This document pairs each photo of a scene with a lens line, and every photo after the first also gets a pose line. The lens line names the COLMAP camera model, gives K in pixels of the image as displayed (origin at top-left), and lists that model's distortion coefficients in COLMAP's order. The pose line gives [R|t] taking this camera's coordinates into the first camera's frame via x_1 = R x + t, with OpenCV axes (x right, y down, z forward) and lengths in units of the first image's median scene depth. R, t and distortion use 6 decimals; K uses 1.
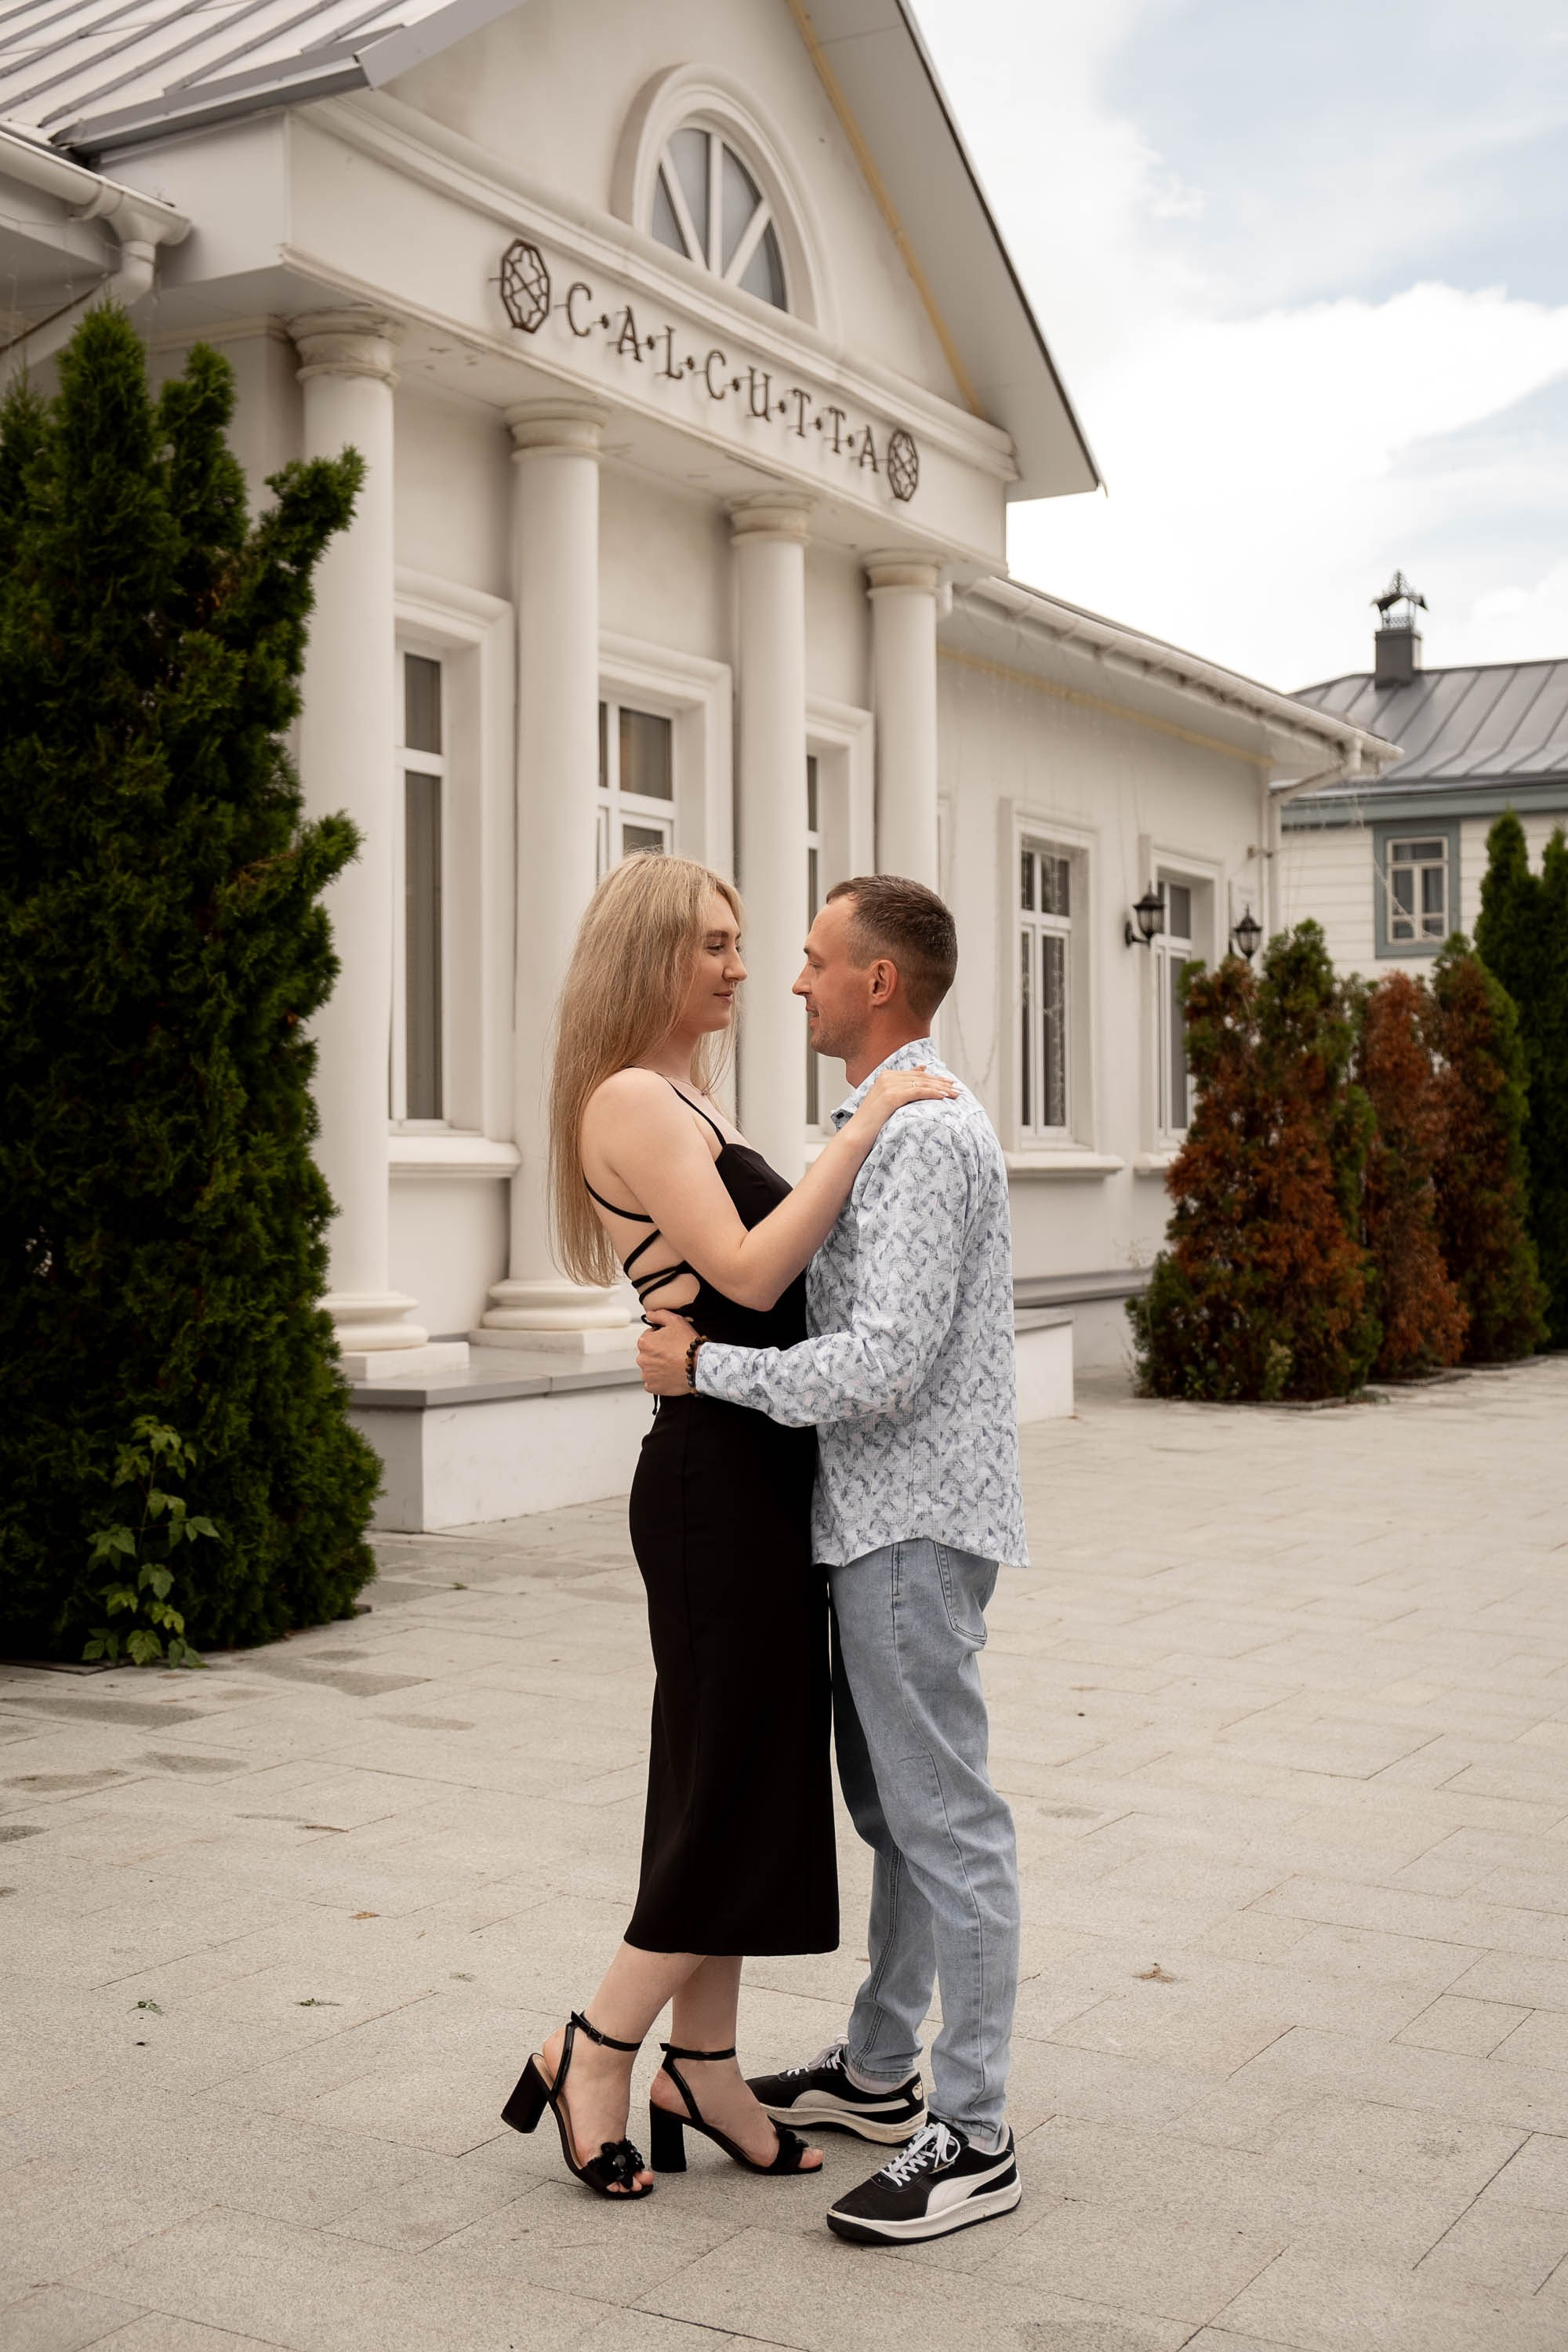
lens RADIAL K [[2750.1, 0, 784.0], [0, 2750.1, 1176.0], [0, 0, 1]] dist [0.137036, -0.003362]
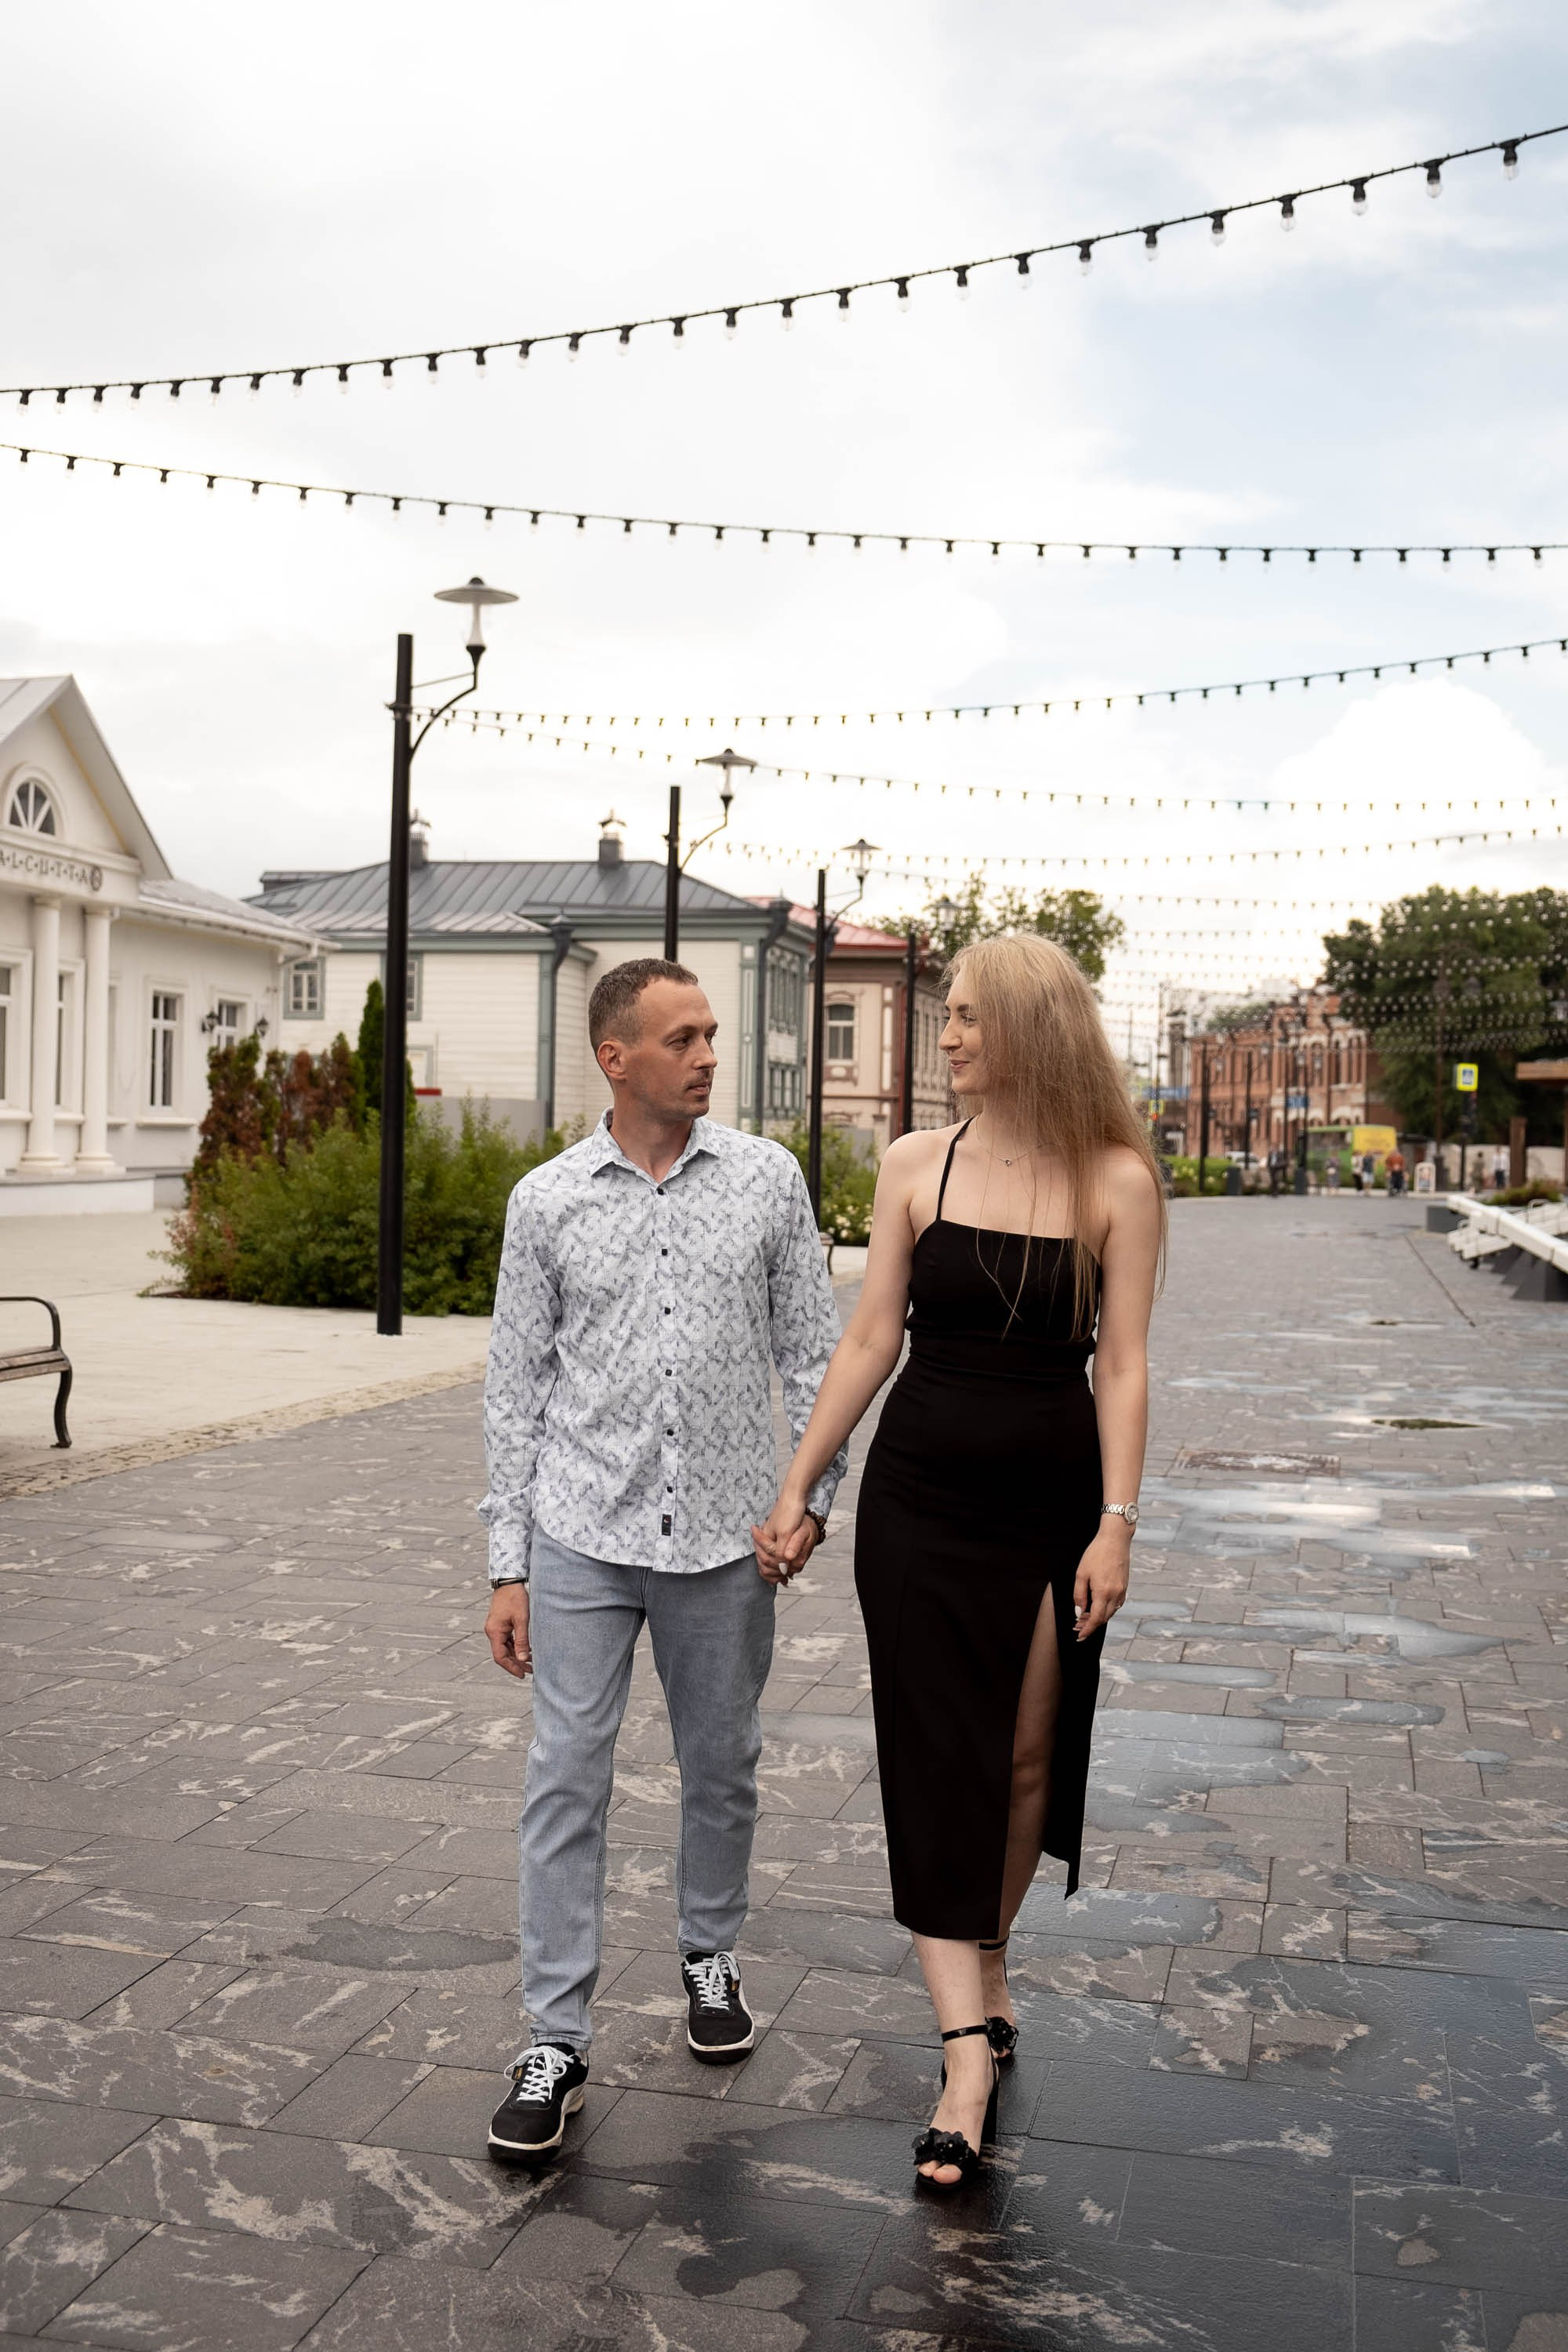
lens RADIAL K [[2359.6, 0, 784.0], [0, 2359.6, 1176.0], [0, 0, 1]] dist [0.004494, 0.001620]
pose [[0.957589, 0.026267, 0.286939, 0.027476], [-0.031366, 0.999421, 0.013188, -0.000474], [-0.286426, -0.021629, 0.957858, -1.383502]]
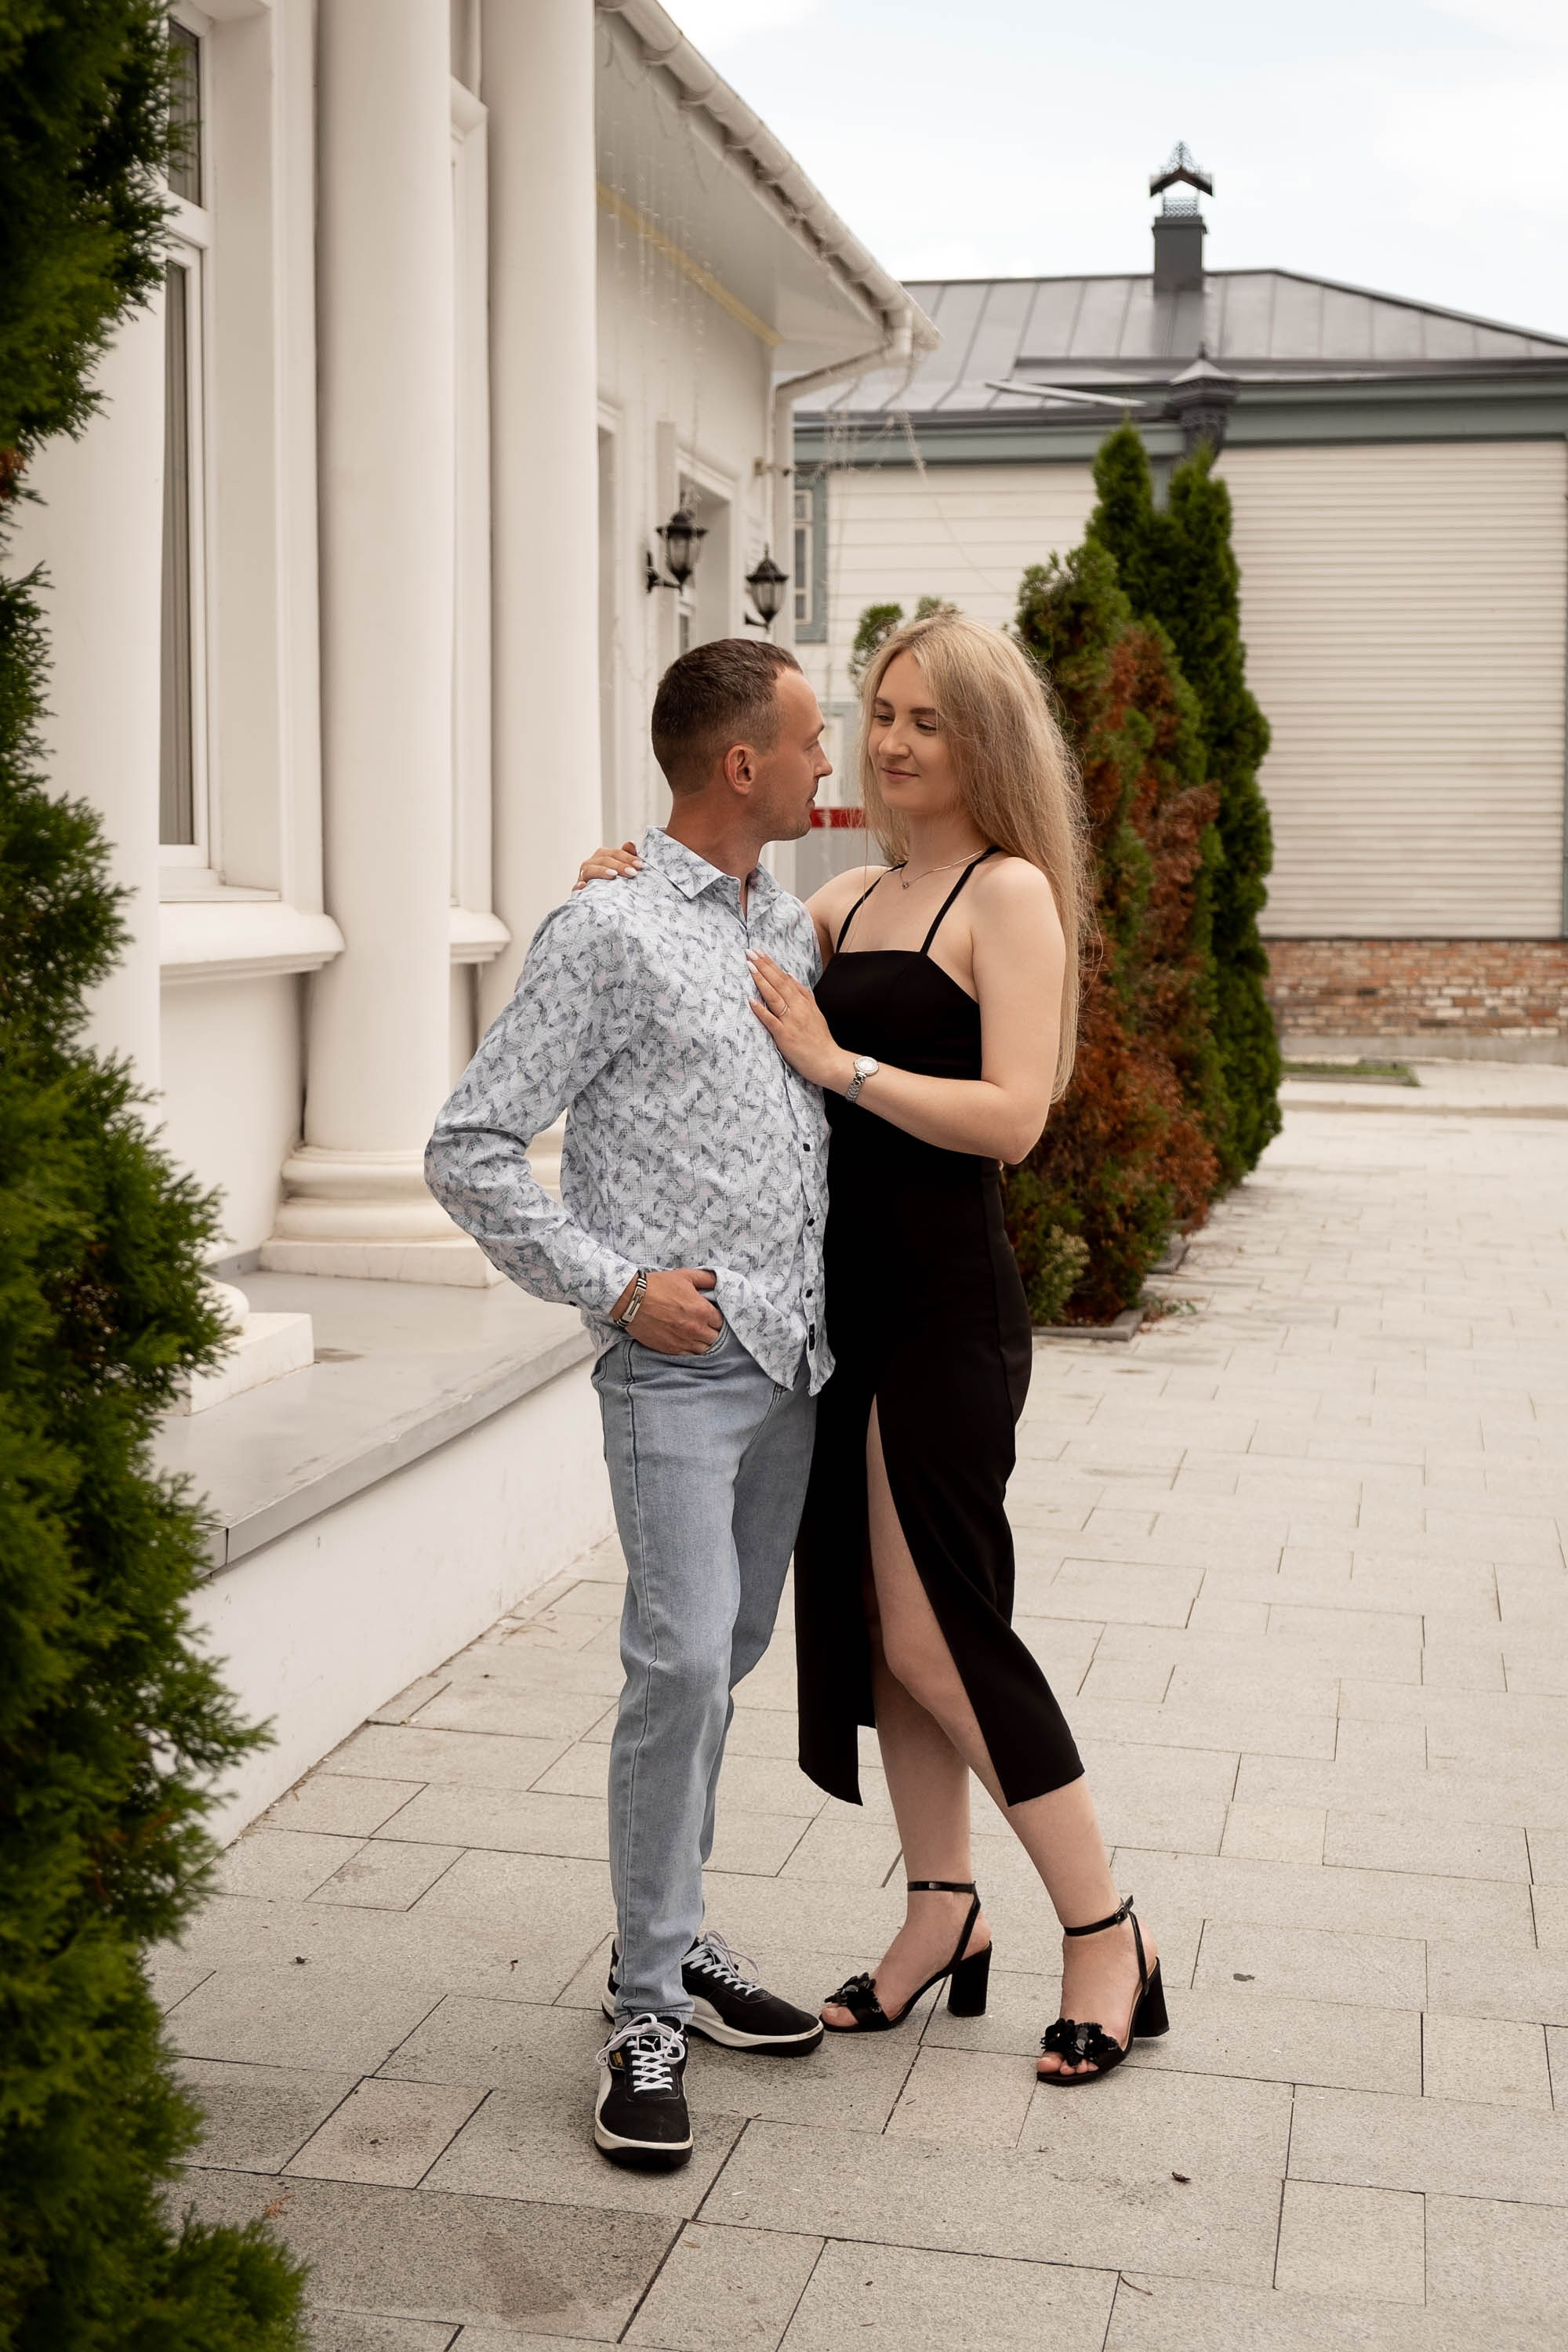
lens RADIAL K [[3064.4, 0, 784.0], [0, 3064.4, 1176.0], [0, 0, 1]] dist [-0.001943, -0.018282]
pose [[0.947778, -0.027154, 0.317774, -0.095624], [-0.000411, 0.996264, 0.086356, -0.010588], [-0.318931, -0.081977, 0.944226, 0.364055]]
